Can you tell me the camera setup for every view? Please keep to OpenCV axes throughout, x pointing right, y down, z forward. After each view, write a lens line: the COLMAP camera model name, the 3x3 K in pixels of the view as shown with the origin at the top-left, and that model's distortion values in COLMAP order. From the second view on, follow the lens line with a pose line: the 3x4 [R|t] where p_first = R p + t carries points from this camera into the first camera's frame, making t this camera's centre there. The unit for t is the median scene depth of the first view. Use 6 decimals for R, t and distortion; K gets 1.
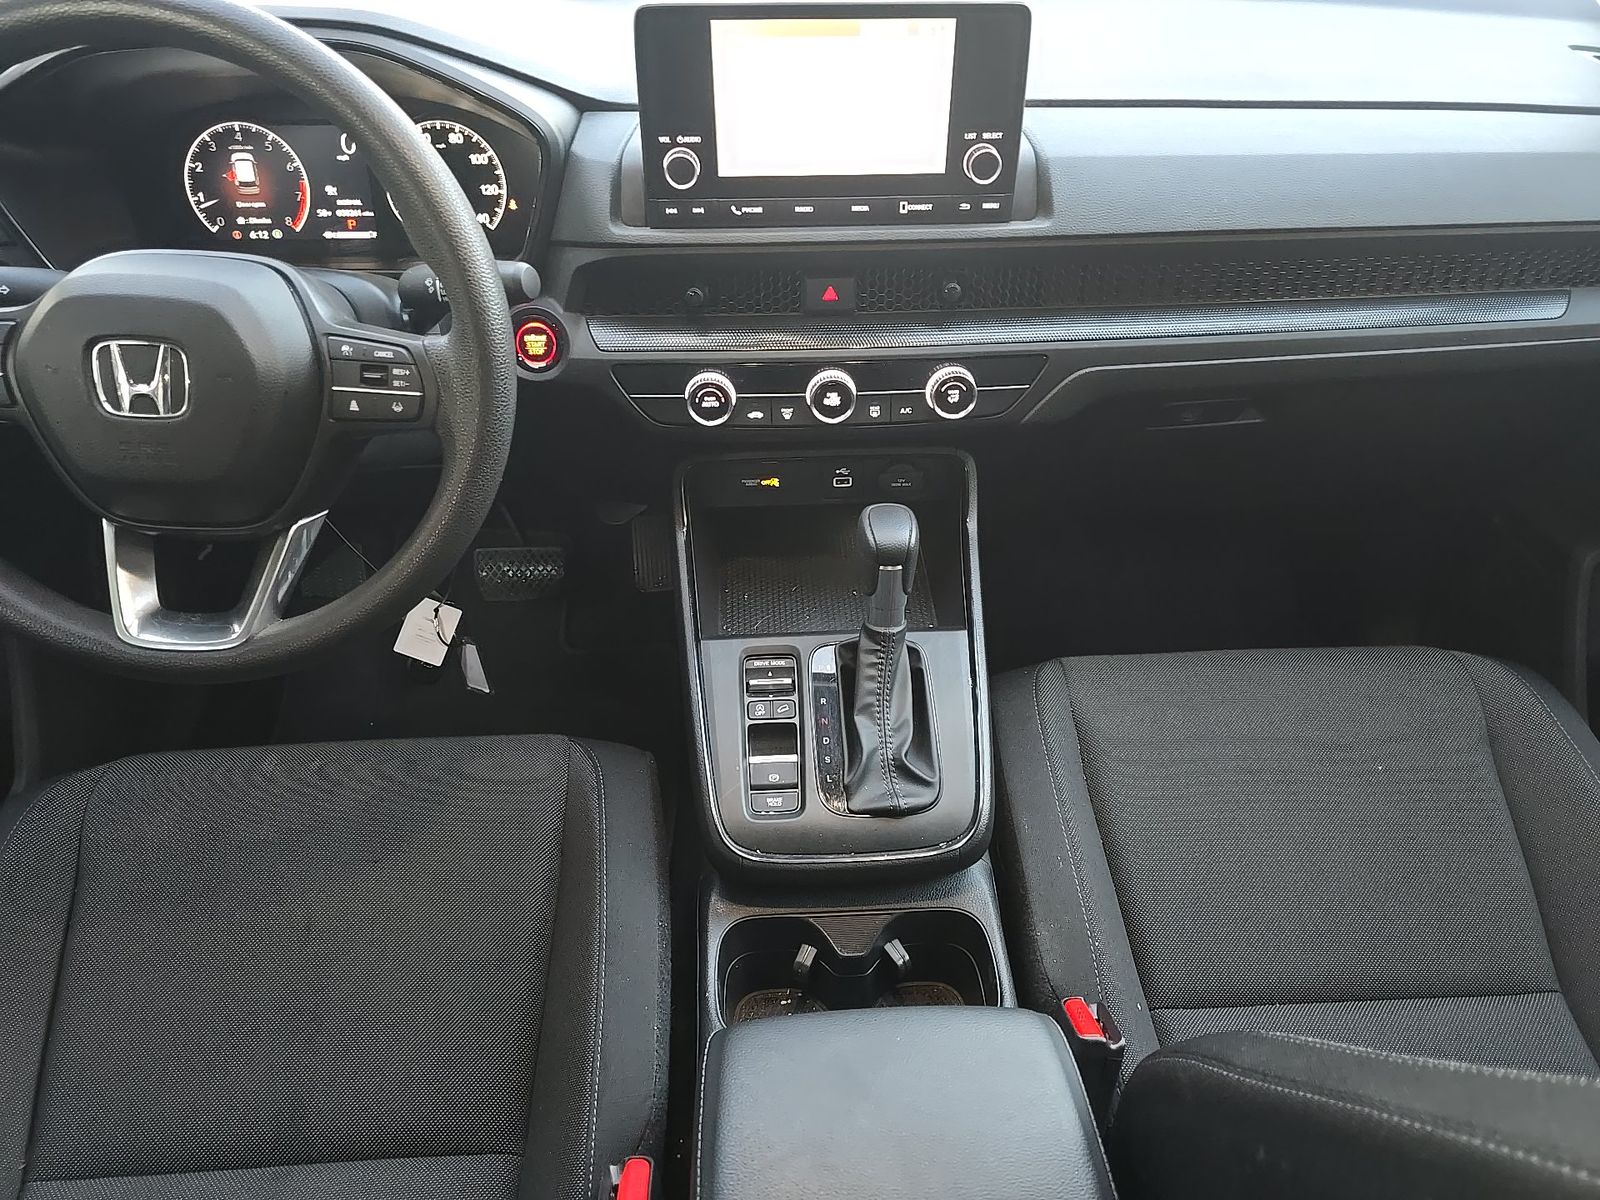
lens RADIAL K [[1053.6, 0, 800.0], [0, 1053.6, 600.0], [0, 0, 1]] dist [0.045803, -0.036780]
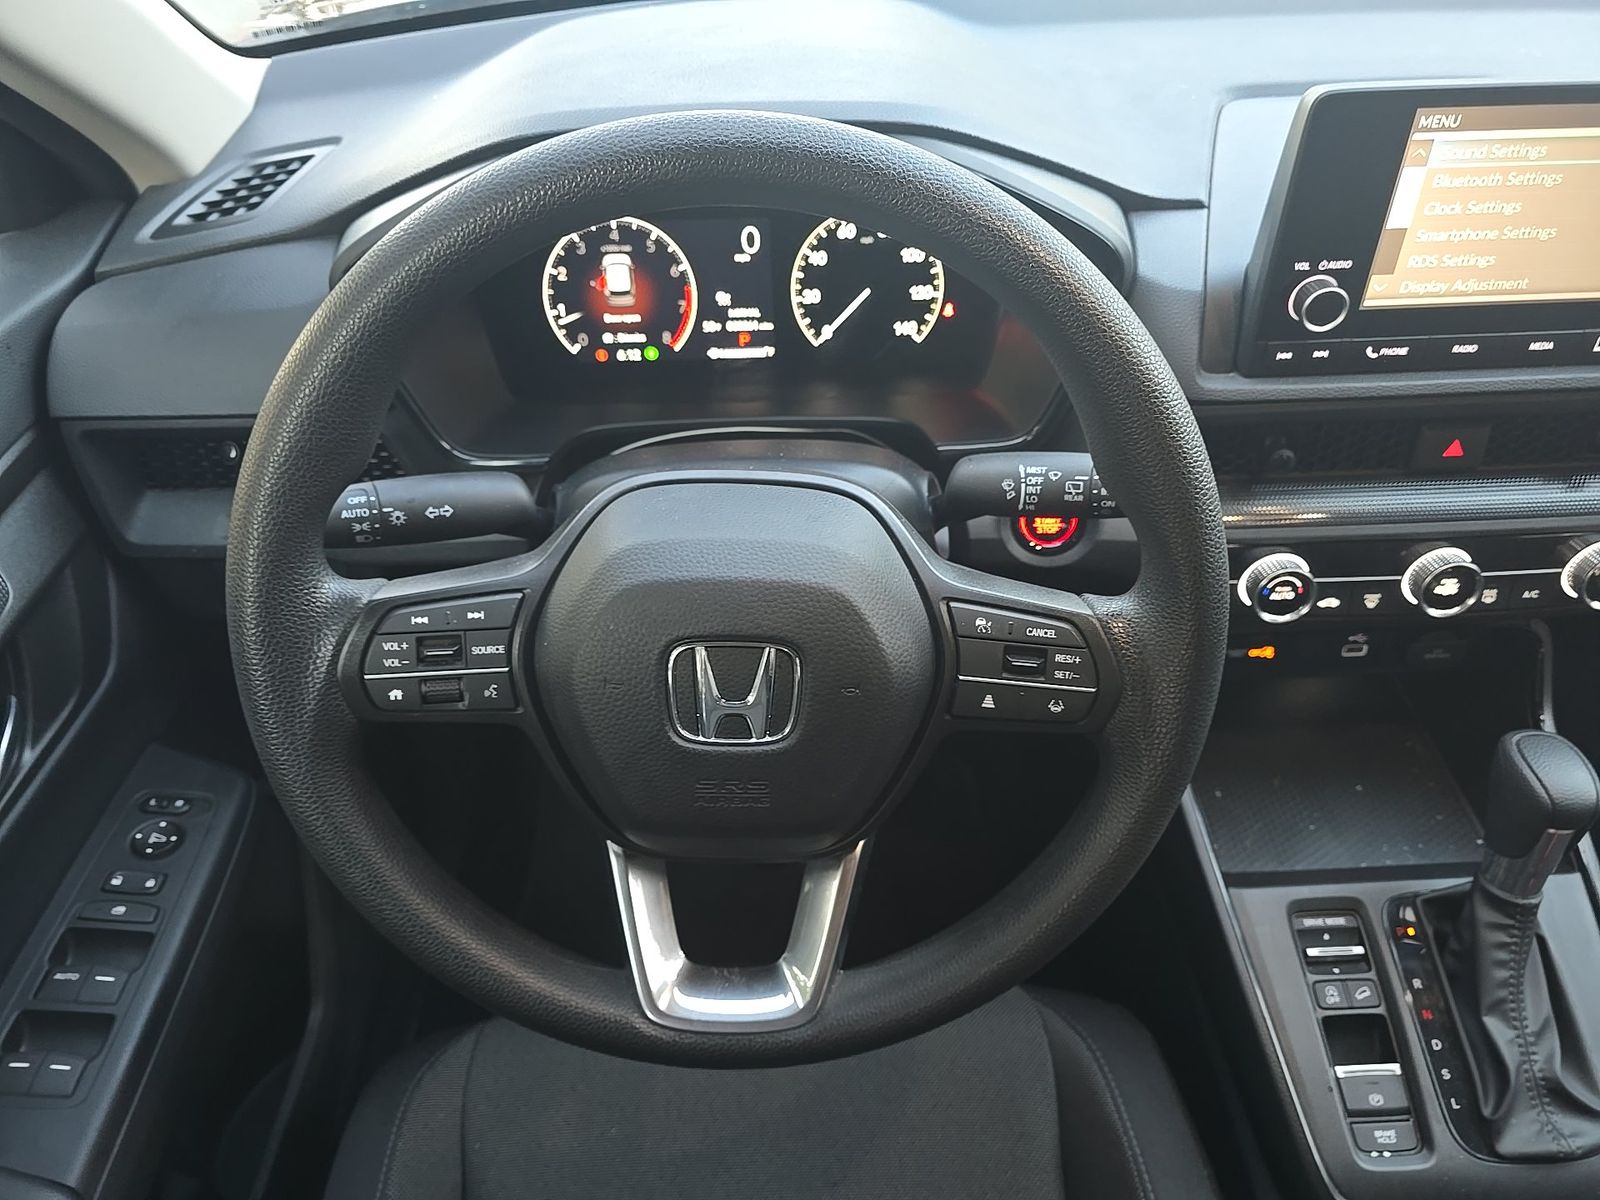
lens RADIAL K [[1098.1, 0, 820.3], [0, 1098.1, 595.7], [0, 0, 1]] dist [0.075354, -0.102482]
pose [[0.999443, -0.005542, -0.032913, -0.350323], [0.006208, 0.999777, 0.020174, -0.185324], [0.032794, -0.020367, 0.999255, 0.188749]]
